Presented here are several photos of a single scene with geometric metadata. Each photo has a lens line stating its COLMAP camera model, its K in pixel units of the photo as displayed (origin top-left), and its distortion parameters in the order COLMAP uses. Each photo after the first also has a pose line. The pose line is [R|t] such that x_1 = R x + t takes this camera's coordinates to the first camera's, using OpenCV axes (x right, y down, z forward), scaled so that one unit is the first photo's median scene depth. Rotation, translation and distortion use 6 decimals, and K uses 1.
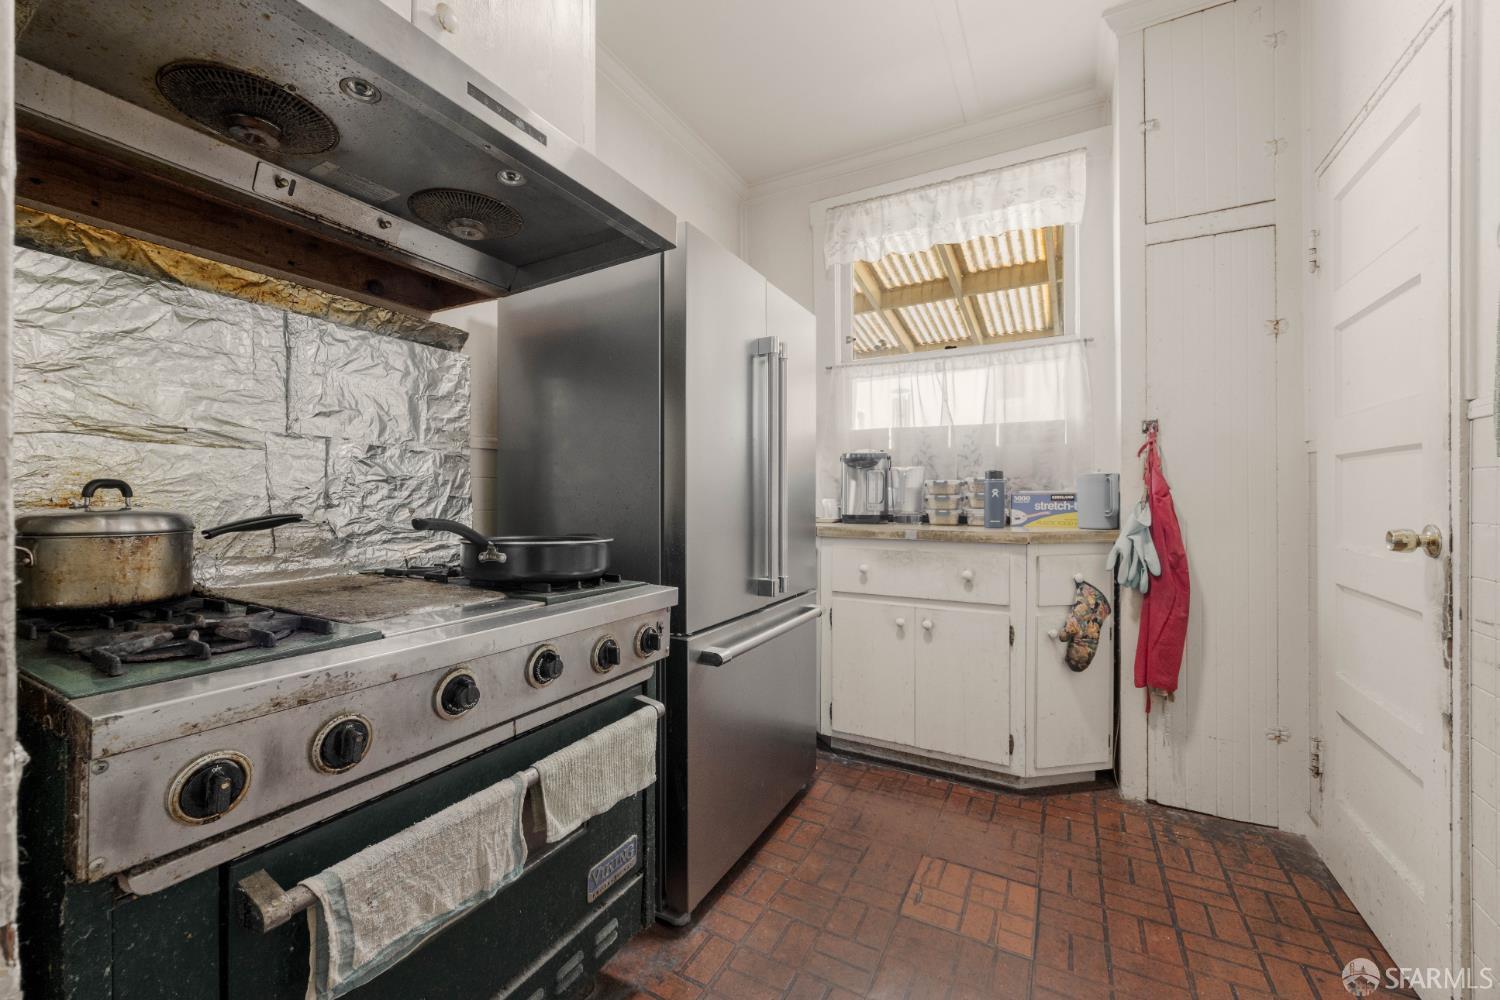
lens RADIAL K [[573.4, 0, 748.1], [0, 573.4, 498.0], [0, 0, 1]] dist [-0.002341, -0.000331]
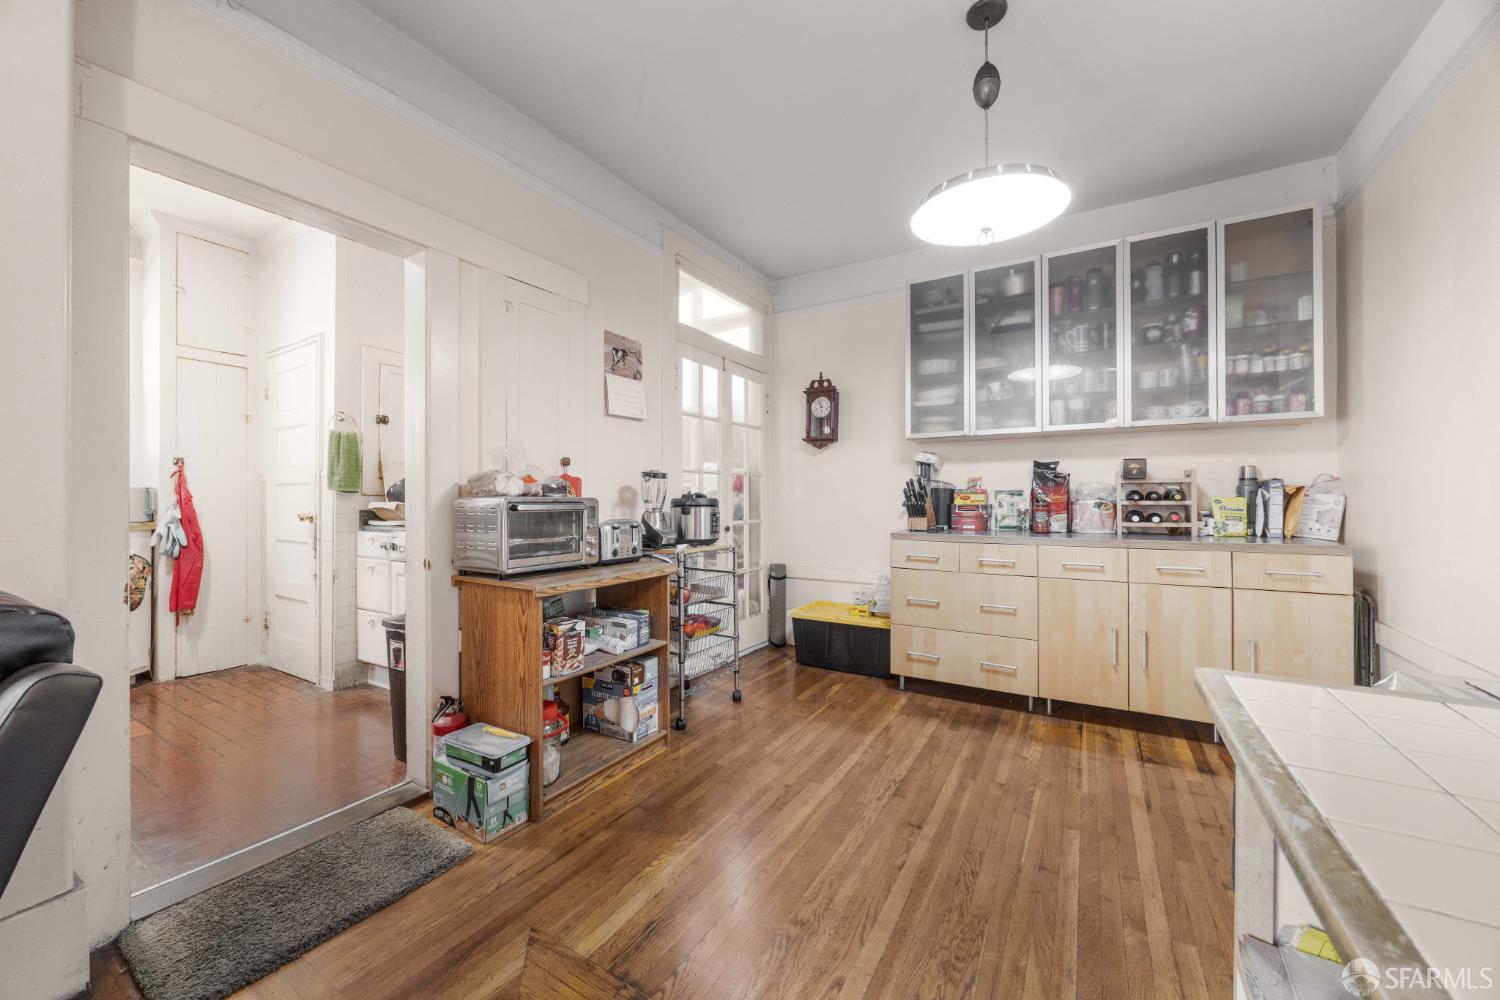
lens RADIAL K [[573.4, 0, 742.2], [0, 573.4, 497.4], [0, 0, 1]] dist [-0.002341, -0.000331]
pose [[0.029912, 0.004667, 0.999542, -0.997859], [-0.000296, 0.999989, -0.004660, -0.008007], [-0.999552, -0.000157, 0.029913, -0.775382]]
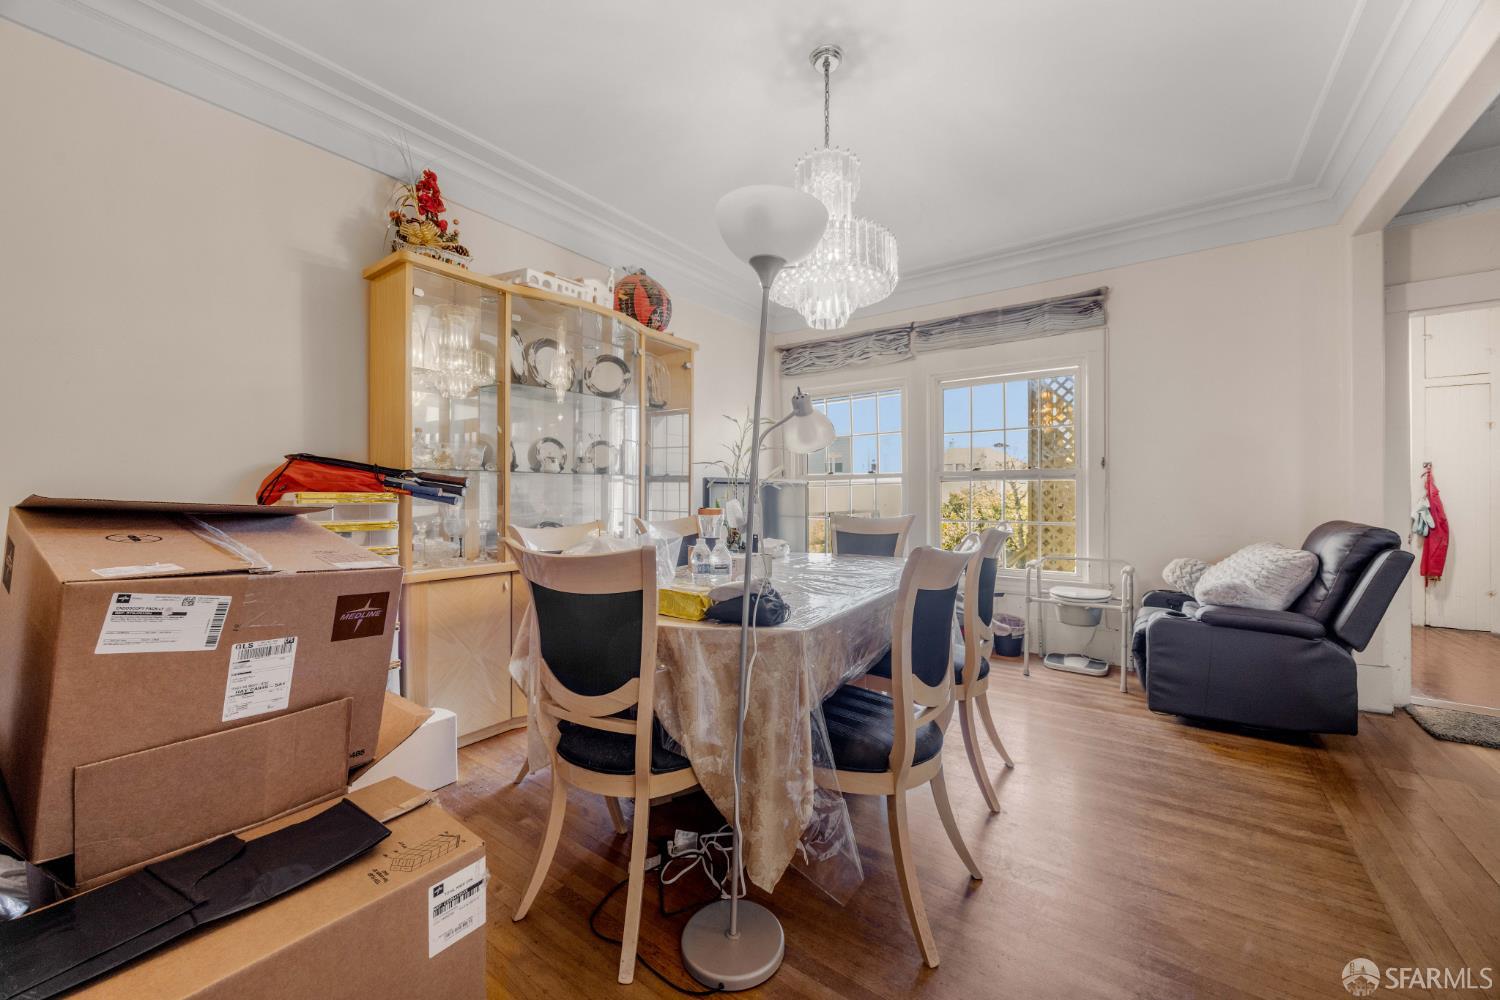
lens RADIAL K [[573.4, 0, 745.1], [0, 573.4, 495.8], [0, 0, 1]] dist [-0.002341, -0.000331]
pose [[0.995205, 0.002853, -0.097774, -1.872572], [-0.002899, 0.999996, -0.000331, 0.009941], [0.097772, 0.000613, 0.995209, -1.619714]]
